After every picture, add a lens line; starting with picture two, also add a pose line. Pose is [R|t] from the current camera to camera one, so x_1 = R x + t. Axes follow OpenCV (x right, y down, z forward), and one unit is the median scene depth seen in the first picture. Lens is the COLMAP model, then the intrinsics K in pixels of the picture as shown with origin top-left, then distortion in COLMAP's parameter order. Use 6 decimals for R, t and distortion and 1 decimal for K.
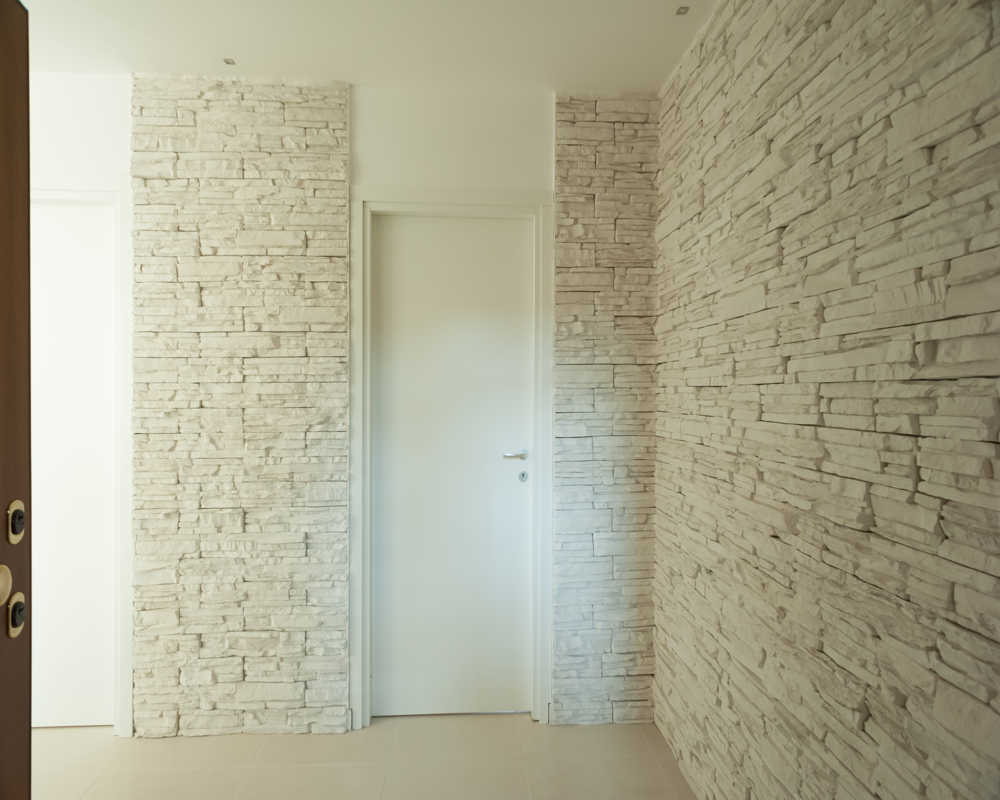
lens RADIAL K [[542.8, 0, 501.4], [0, 542.8, 393.2], [0, 0, 1]] dist [0.016521, -0.008451]
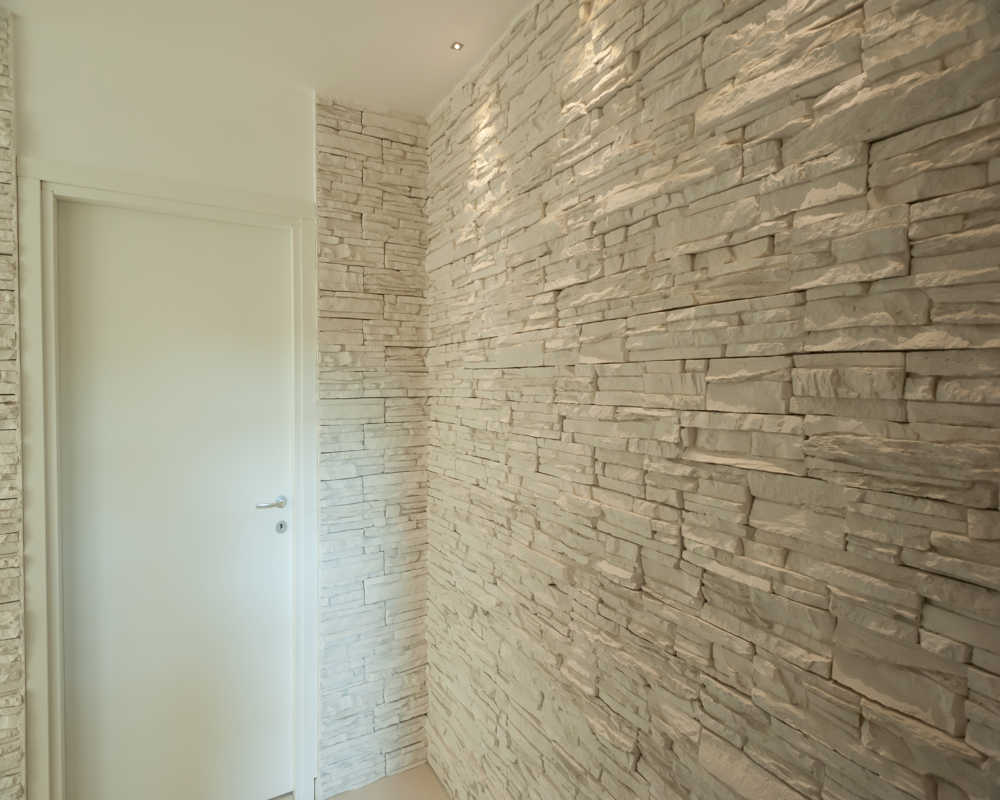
lens RADIAL K [[542.8, 0, 501.4], [0, 542.8, 393.2], [0, 0, 1]] dist [0.016521, -0.008451]
pose [[0.897935, -0.011672, 0.439974, -0.036249], [0.005865, 0.999877, 0.014554, -0.104956], [-0.440090, -0.010488, 0.897892, 0.094531]]
